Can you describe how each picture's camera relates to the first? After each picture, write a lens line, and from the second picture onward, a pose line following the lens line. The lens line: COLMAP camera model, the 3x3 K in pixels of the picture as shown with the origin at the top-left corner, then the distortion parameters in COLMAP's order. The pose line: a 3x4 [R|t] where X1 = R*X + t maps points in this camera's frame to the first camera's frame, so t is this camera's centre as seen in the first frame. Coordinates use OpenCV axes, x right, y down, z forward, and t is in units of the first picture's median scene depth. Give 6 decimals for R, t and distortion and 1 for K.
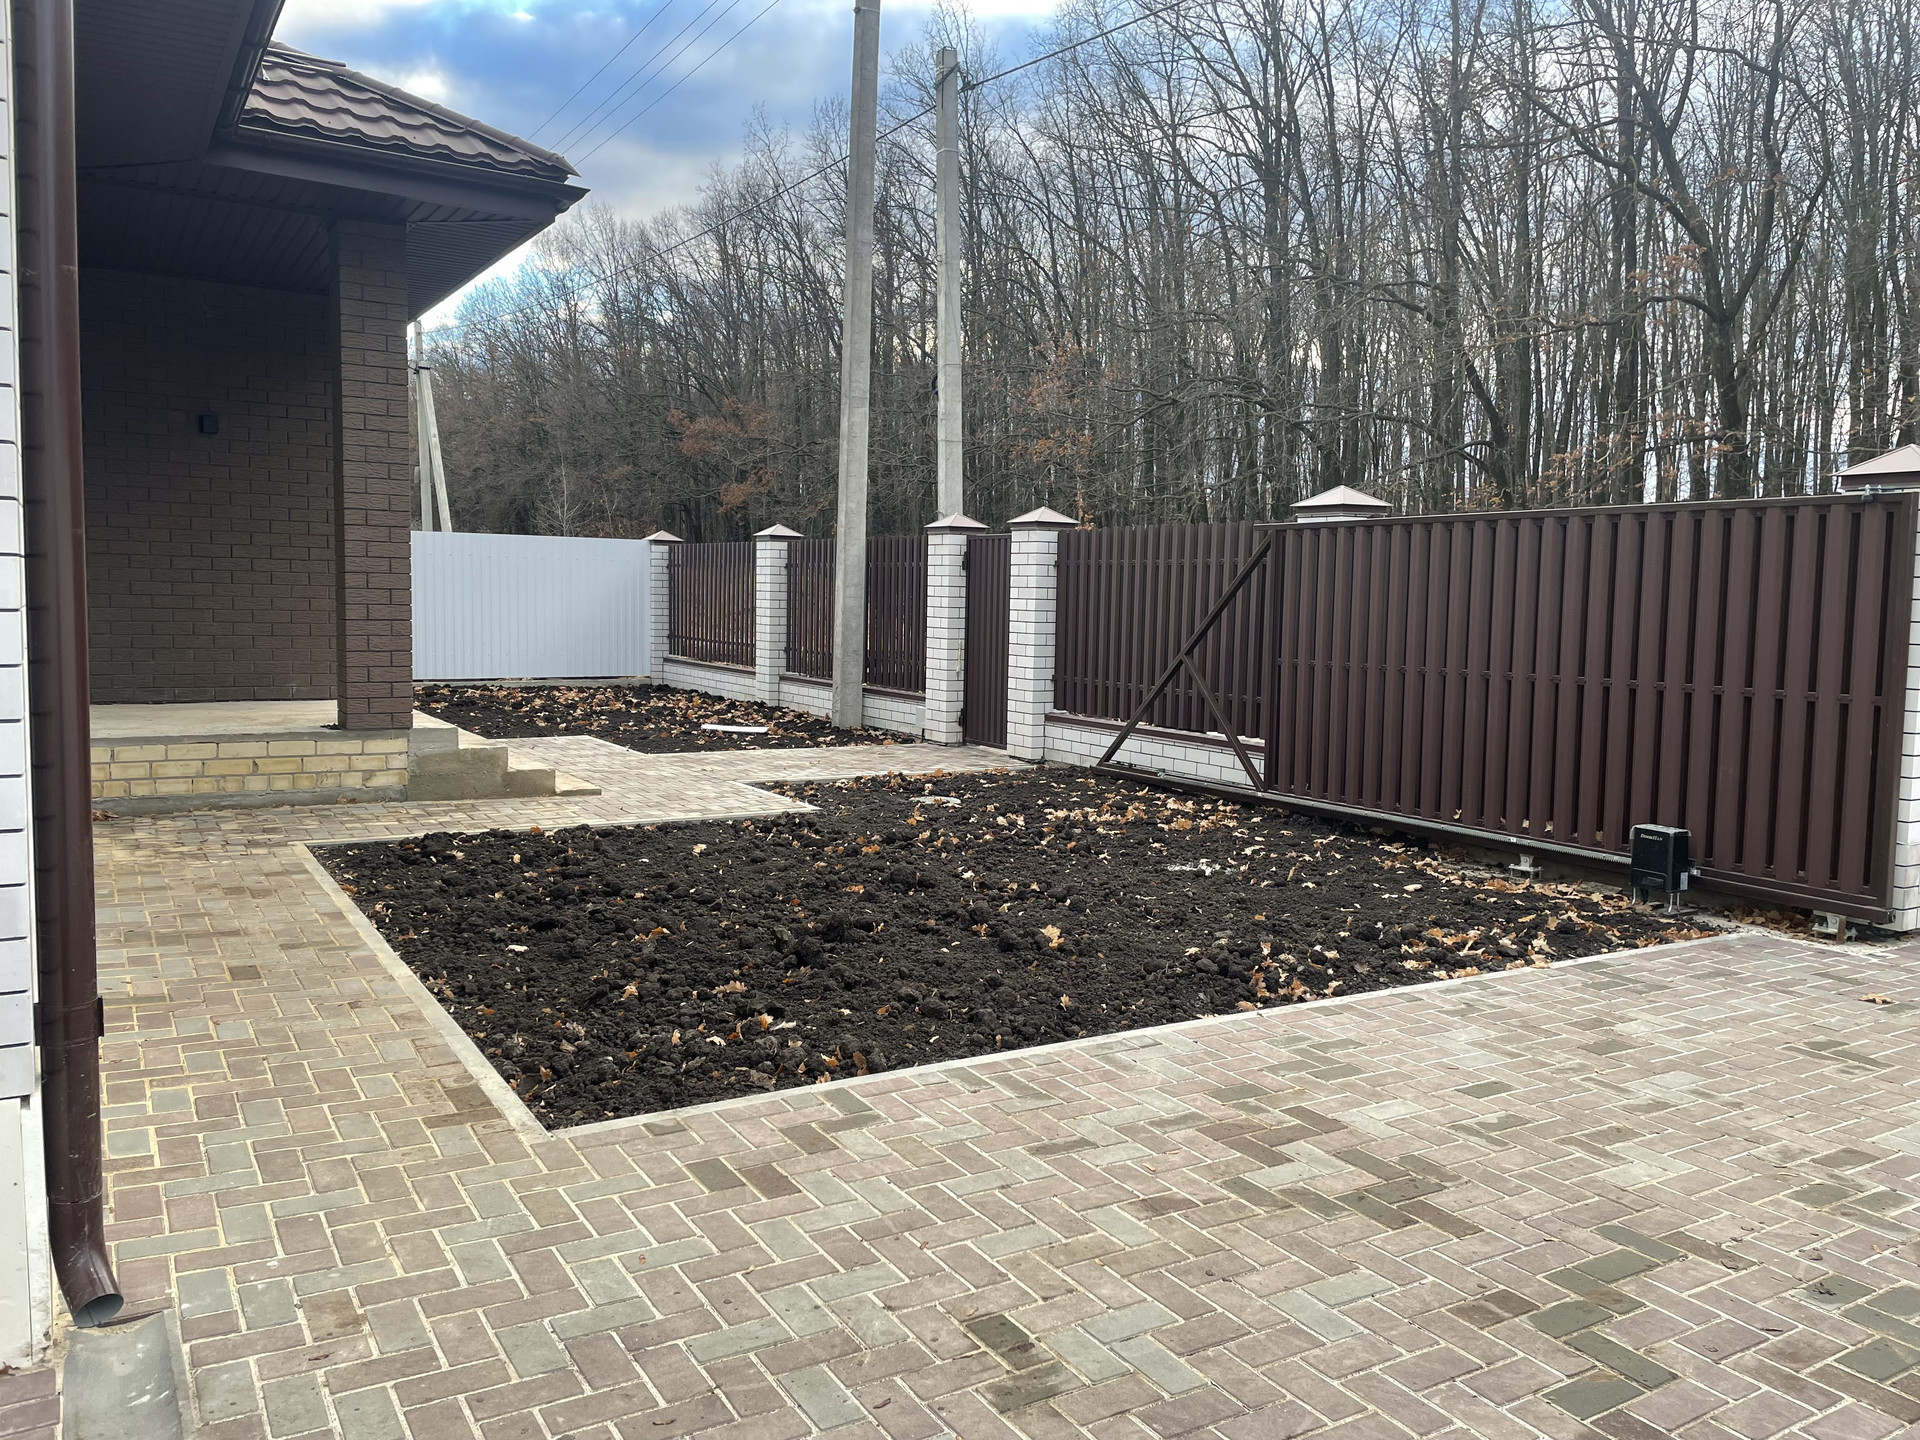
lens RADIAL K [[1472.3, 0, 960.8], [0, 1472.3, 724.6], [0, 0, 1]] dist [0.033297, -0.053430]
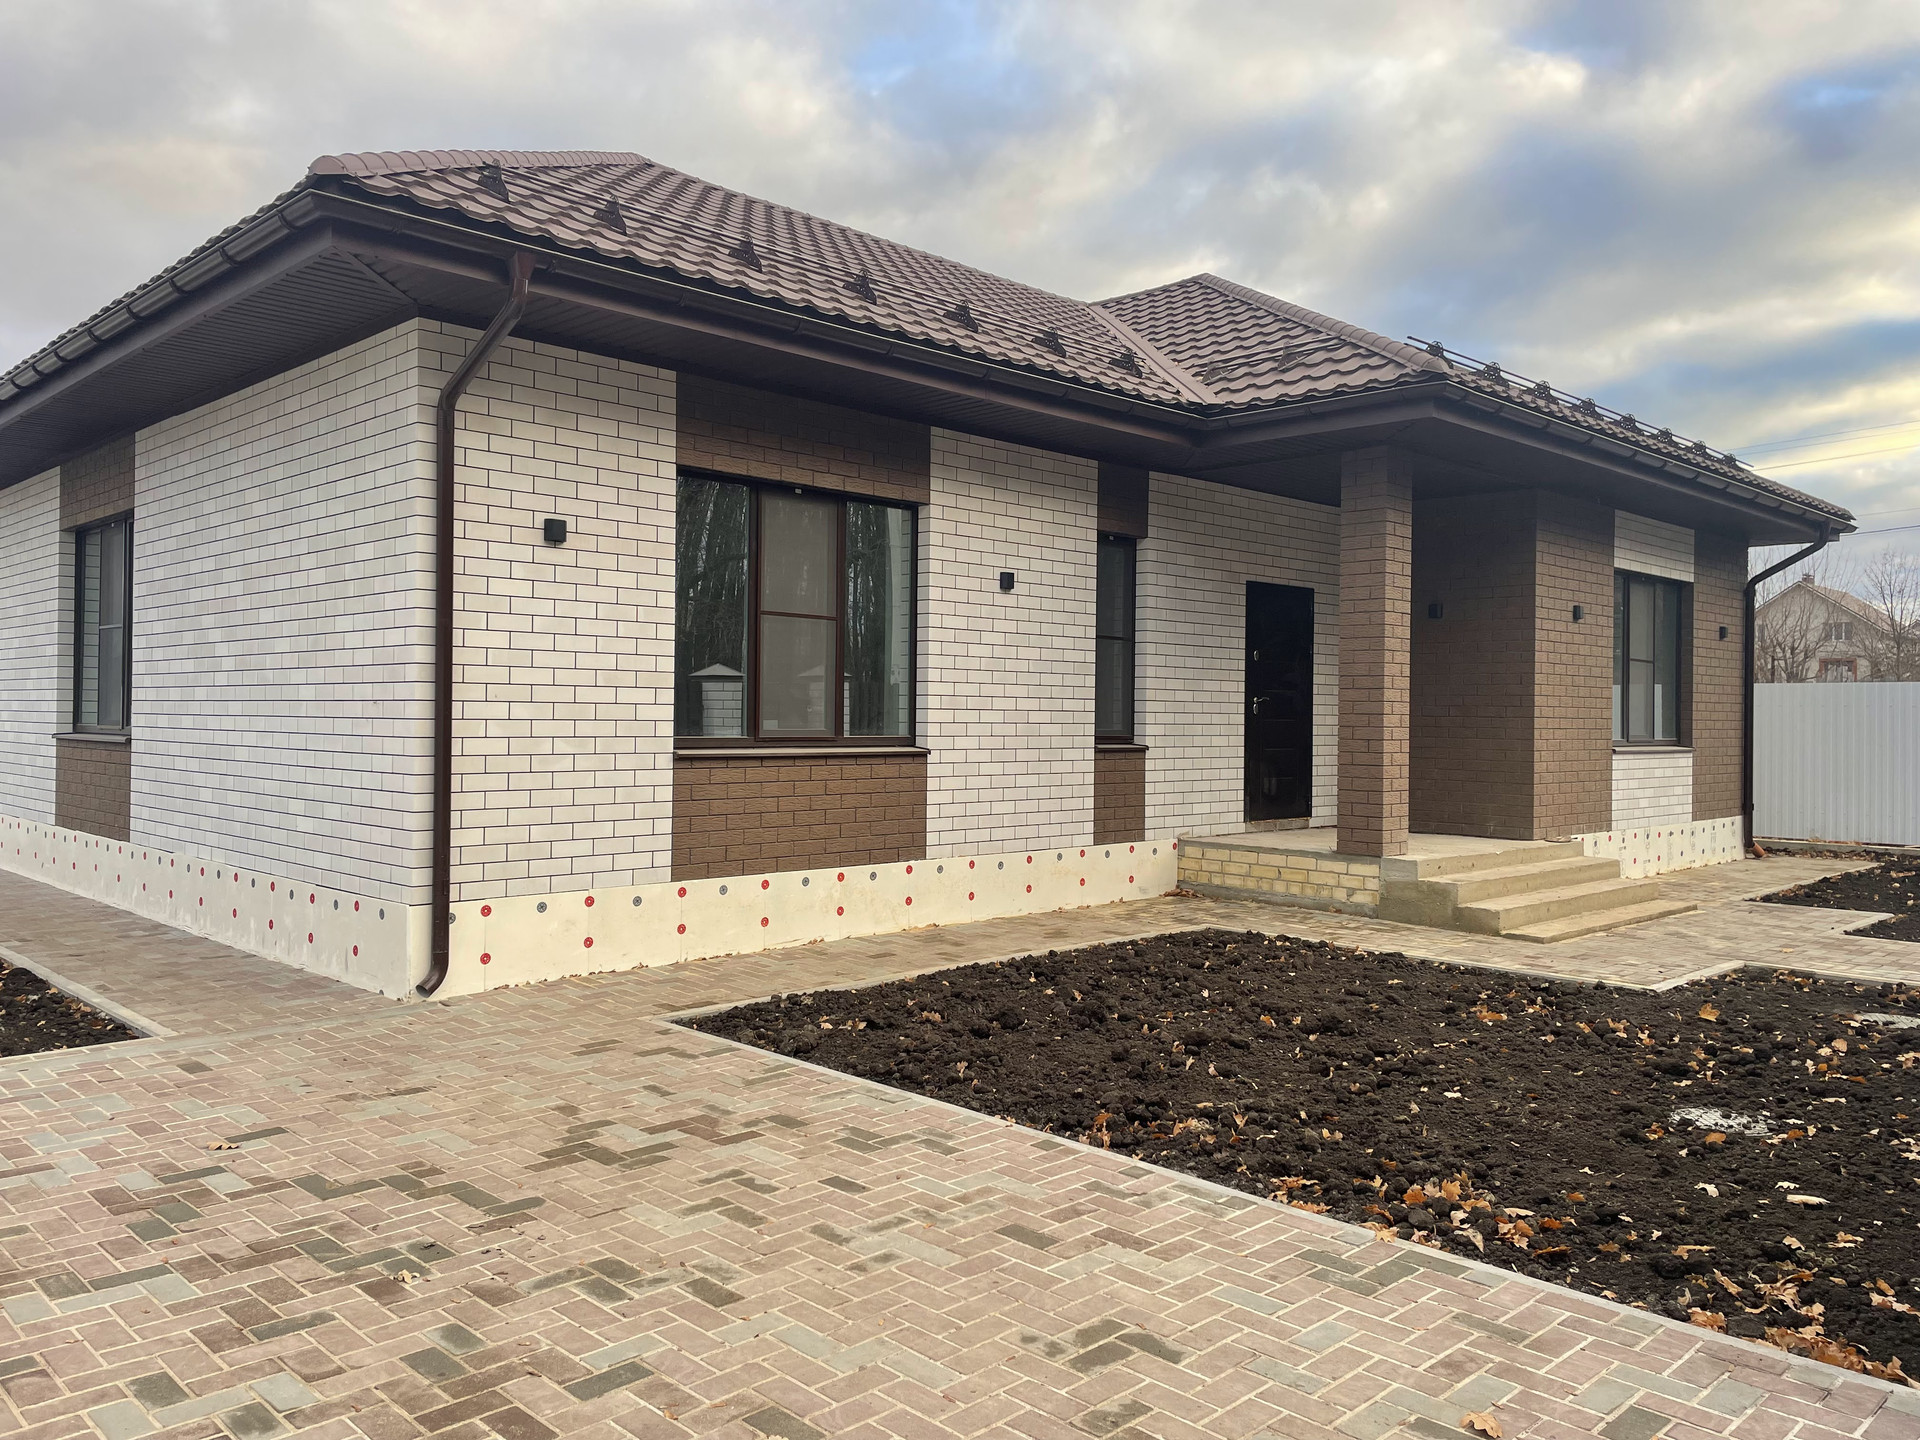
lens RADIAL K [[1472.3, 0, 956.9], [0, 1472.3, 723.1], [0, 0, 1]] dist [0.033297, -0.053430]
pose [[0.240122, -0.007440, -0.970714, 1.433634], [-0.100905, 0.994362, -0.032581, -0.065013], [0.965484, 0.105773, 0.238018, 0.783809]]
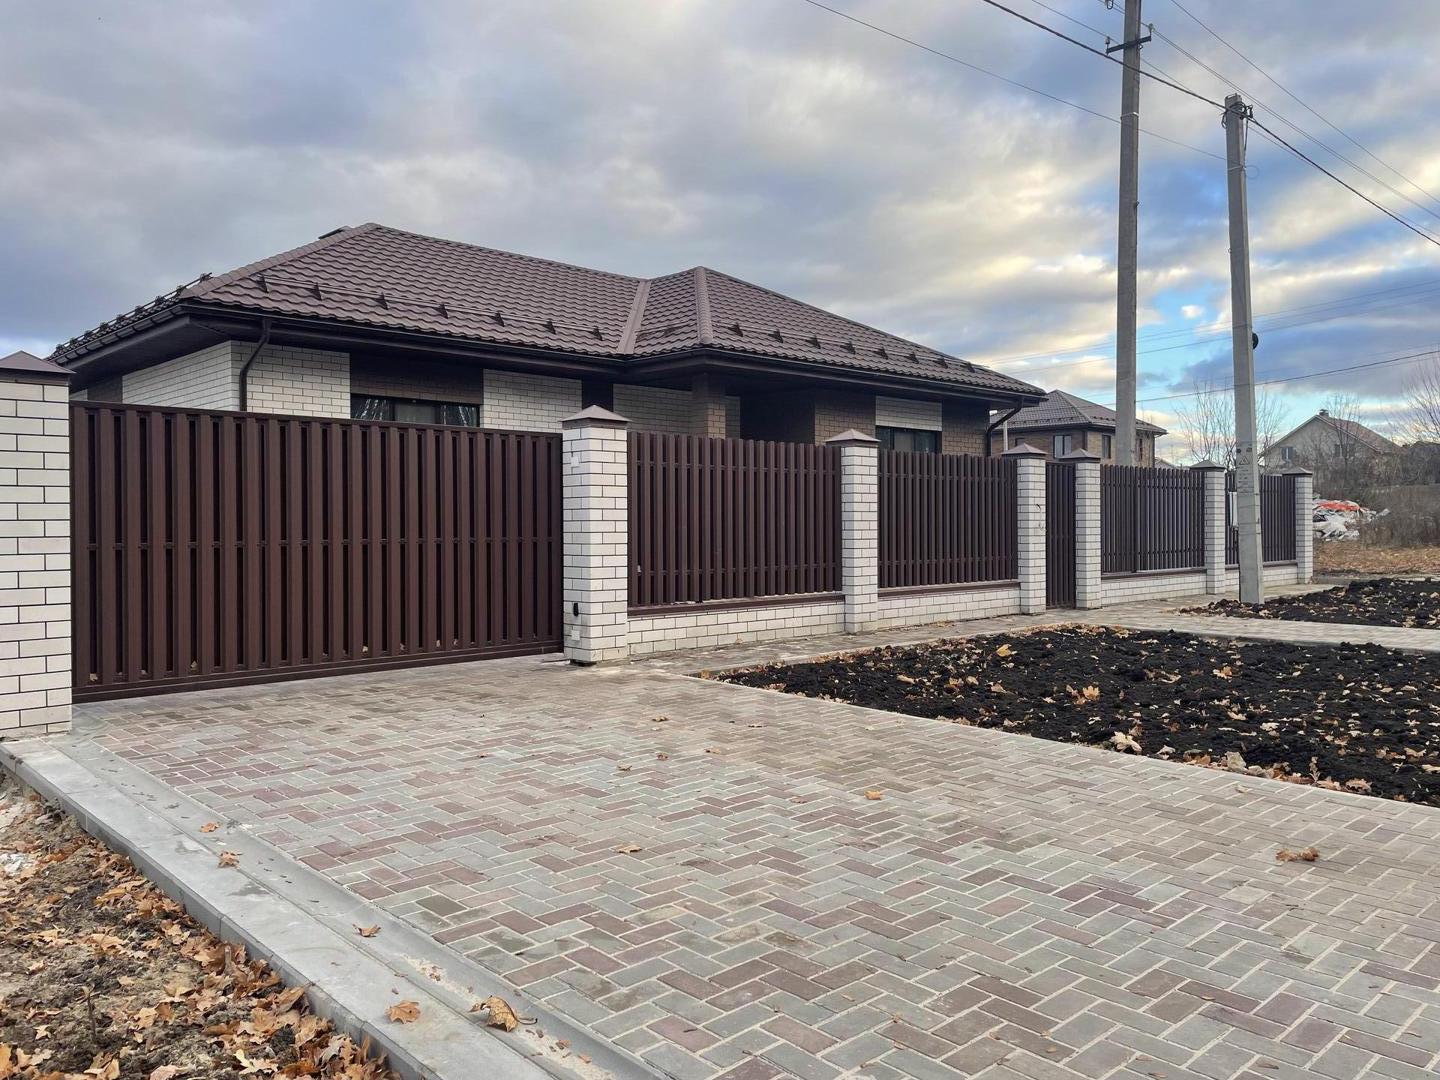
lens RADIAL K [[1104.2, 0, 733.2], [0, 1104.2, 533.3], [0, 0, 1]] dist [0.033297, -0.053430]
pose [[0.216796, -0.004894, -0.976205, 2.946296], [-0.089641, 0.995663, -0.024899, -0.025949], [0.972093, 0.092906, 0.215417, 1.276530]]
